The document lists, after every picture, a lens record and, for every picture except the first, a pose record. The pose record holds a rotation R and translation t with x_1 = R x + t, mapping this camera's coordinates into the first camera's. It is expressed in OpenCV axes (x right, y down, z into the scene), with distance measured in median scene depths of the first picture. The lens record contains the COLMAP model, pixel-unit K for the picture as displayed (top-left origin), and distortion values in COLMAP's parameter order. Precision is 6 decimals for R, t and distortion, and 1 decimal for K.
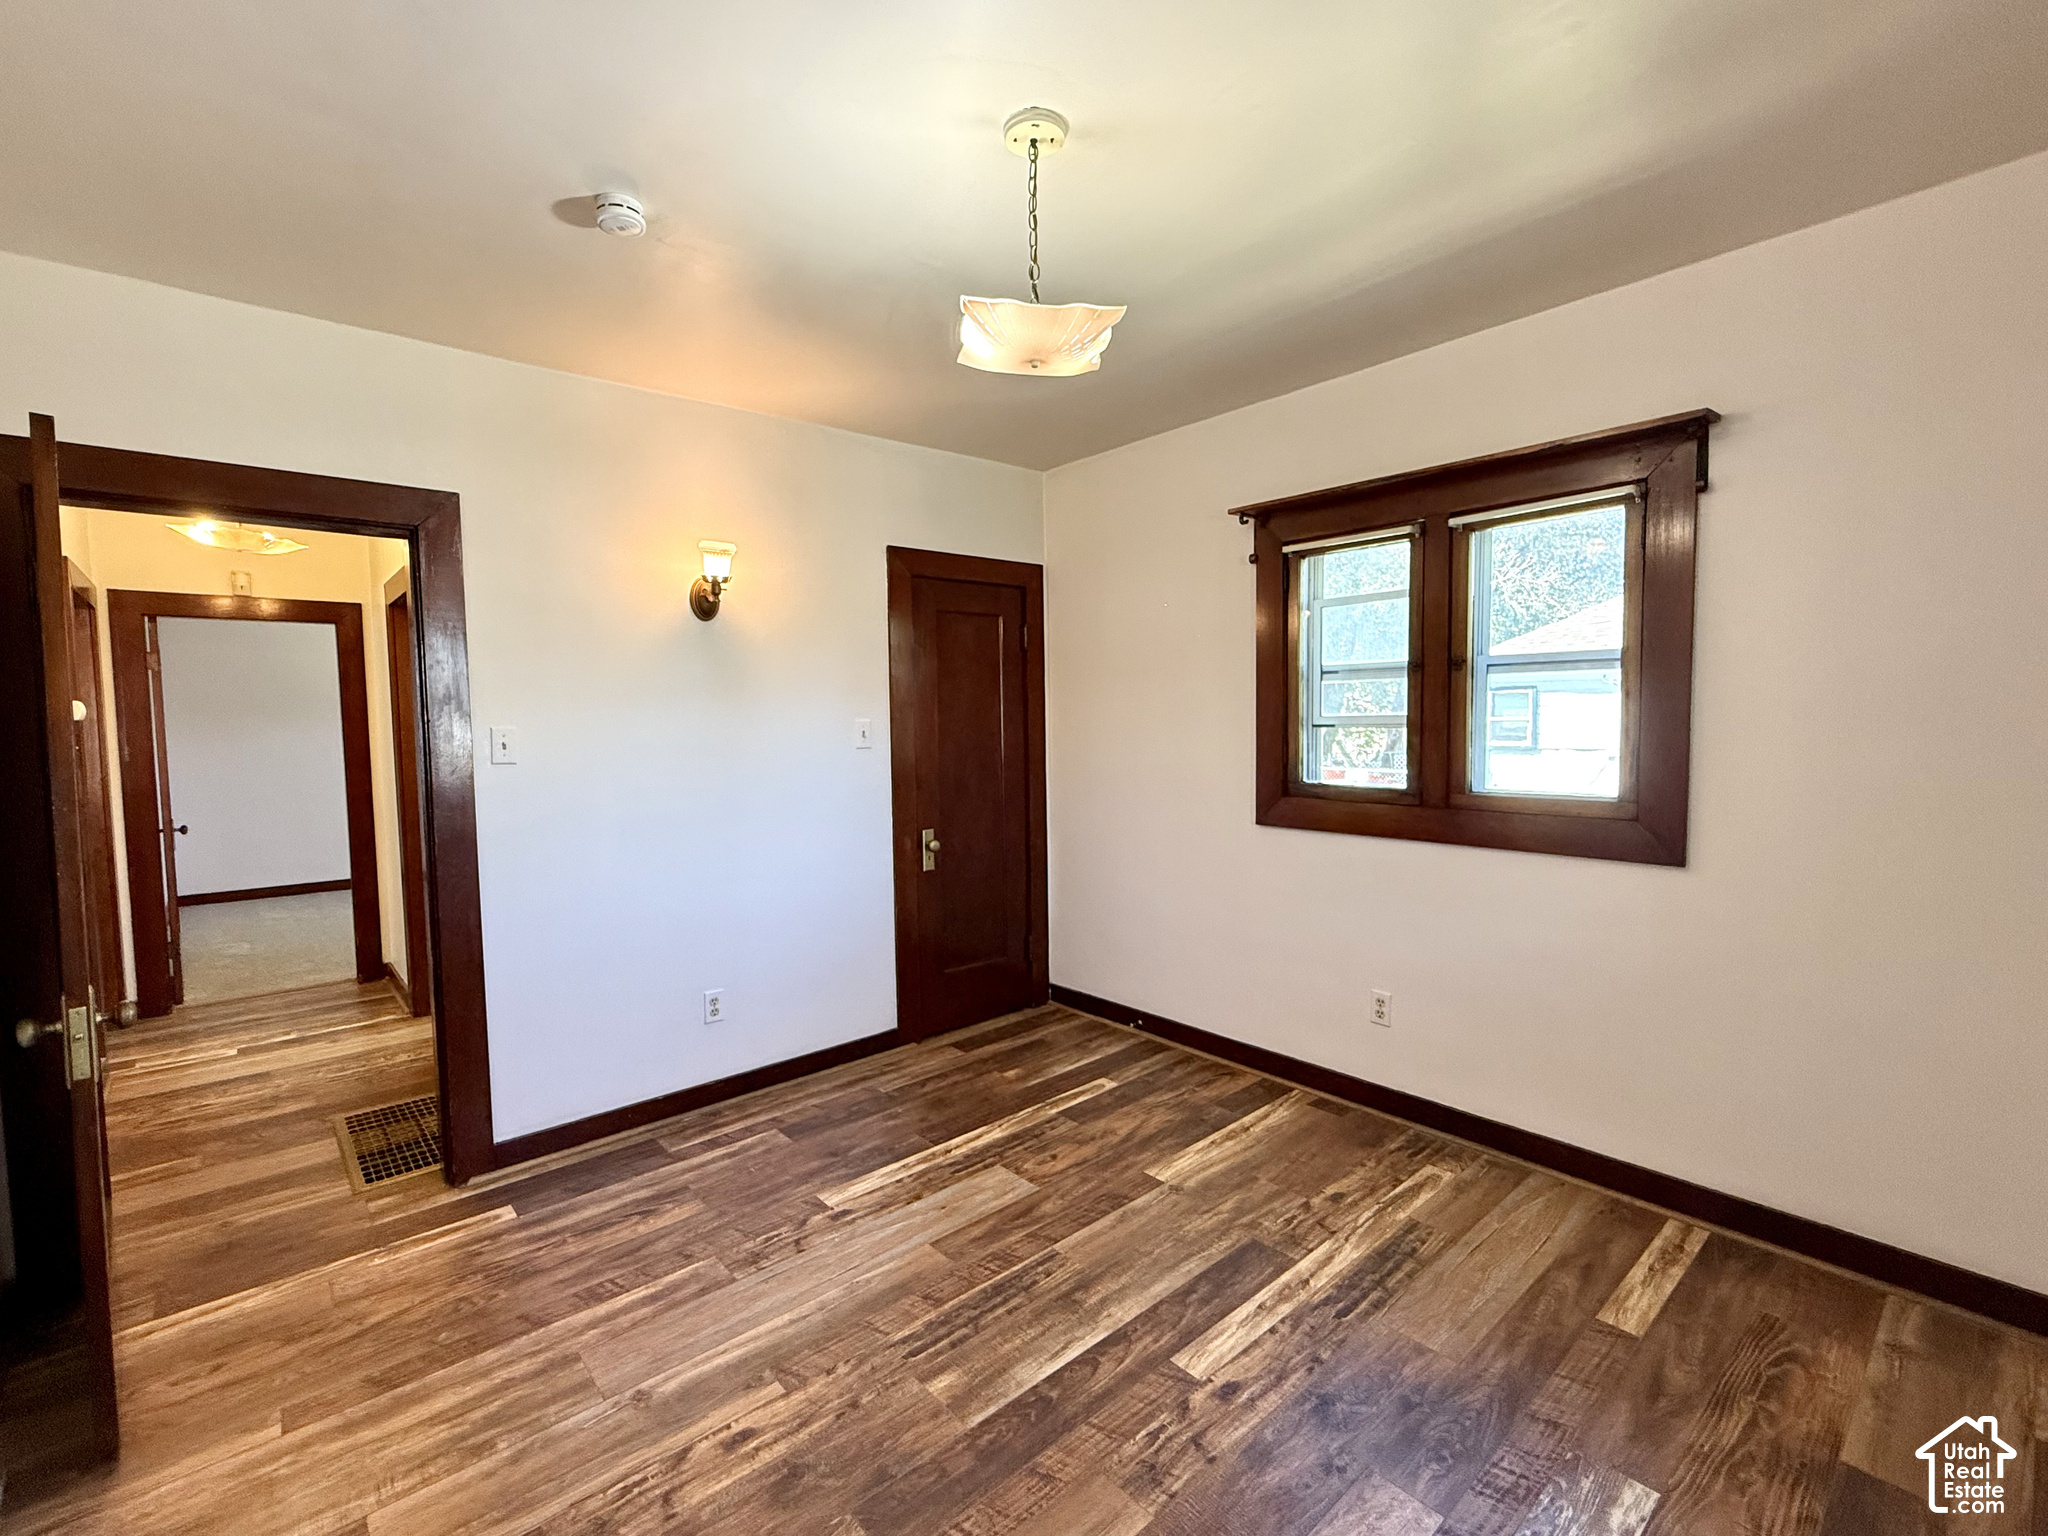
lens RADIAL K [[885.1, 0, 1024.0], [0, 885.1, 768.0], [0, 0, 1]] dist [-0.002532, 0.000231]
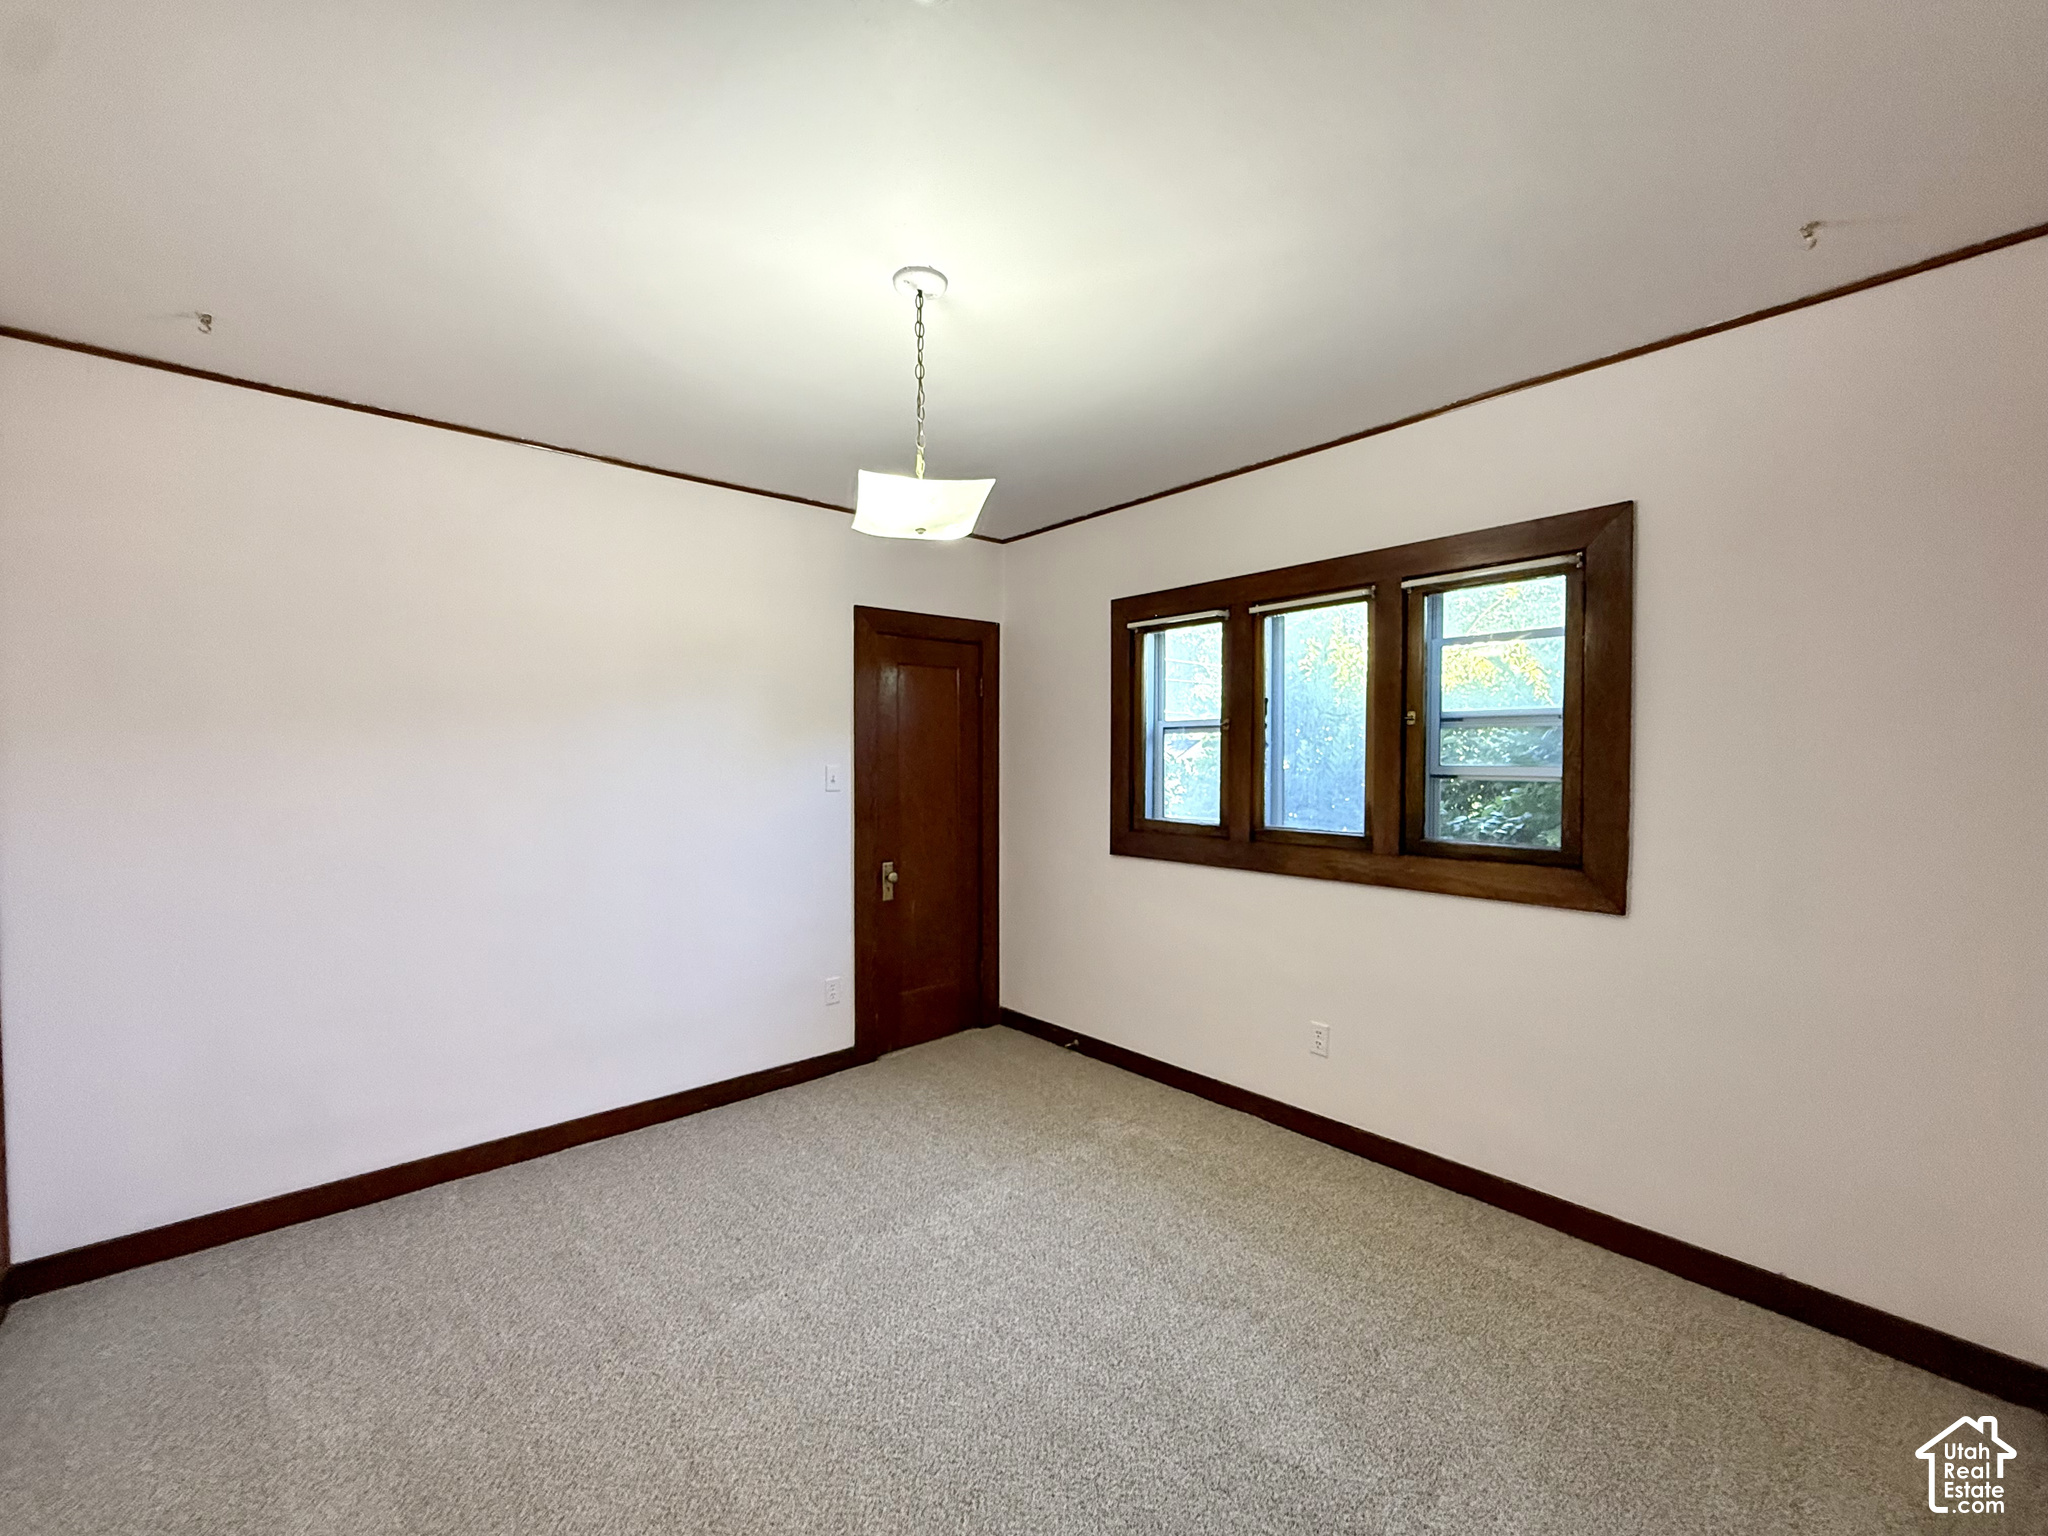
lens RADIAL K [[842.7, 0, 1024.0], [0, 842.7, 768.0], [0, 0, 1]] dist [0.001373, -0.000606]
pose [[0.999682, 0.017377, 0.018256, 0.154393], [-0.016473, 0.998685, -0.048548, 0.006383], [-0.019076, 0.048232, 0.998654, -0.166651]]
